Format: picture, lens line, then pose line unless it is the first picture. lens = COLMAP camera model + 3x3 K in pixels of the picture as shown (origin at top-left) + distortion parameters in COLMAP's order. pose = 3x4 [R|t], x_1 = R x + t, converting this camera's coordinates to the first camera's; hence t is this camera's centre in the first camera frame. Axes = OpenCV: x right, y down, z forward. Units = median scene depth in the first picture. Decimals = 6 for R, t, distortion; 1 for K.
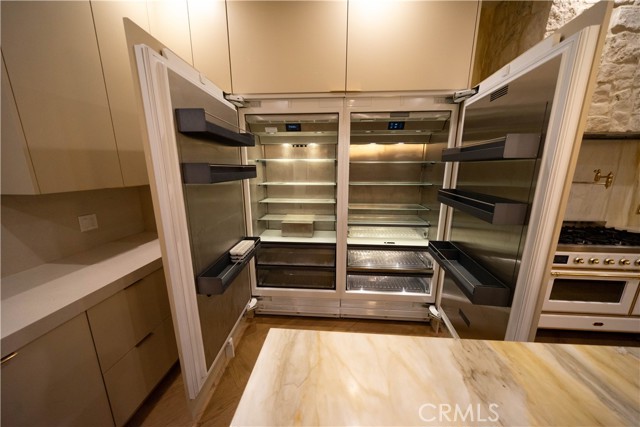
lens RADIAL K [[211.1, 0, 321.6], [0, 211.1, 212.0], [0, 0, 1]] dist [-0.002014, -0.000162]
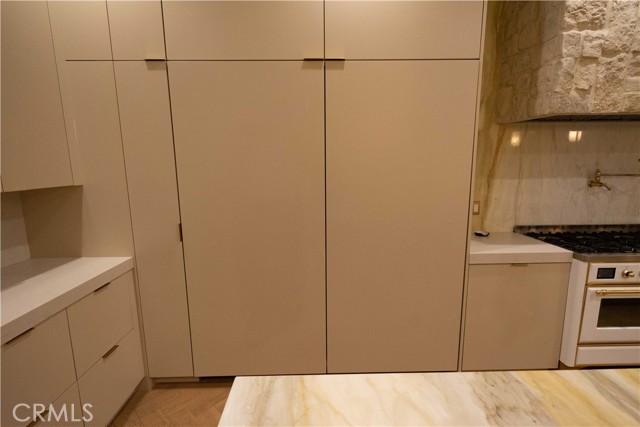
lens RADIAL K [[307.0, 0, 317.7], [0, 307.0, 214.5], [0, 0, 1]] dist [0.001374, 0.000846]
pose [[0.996173, -0.028579, 0.082596, -0.036590], [0.031845, 0.998751, -0.038493, 0.042518], [-0.081393, 0.040976, 0.995839, -0.127269]]
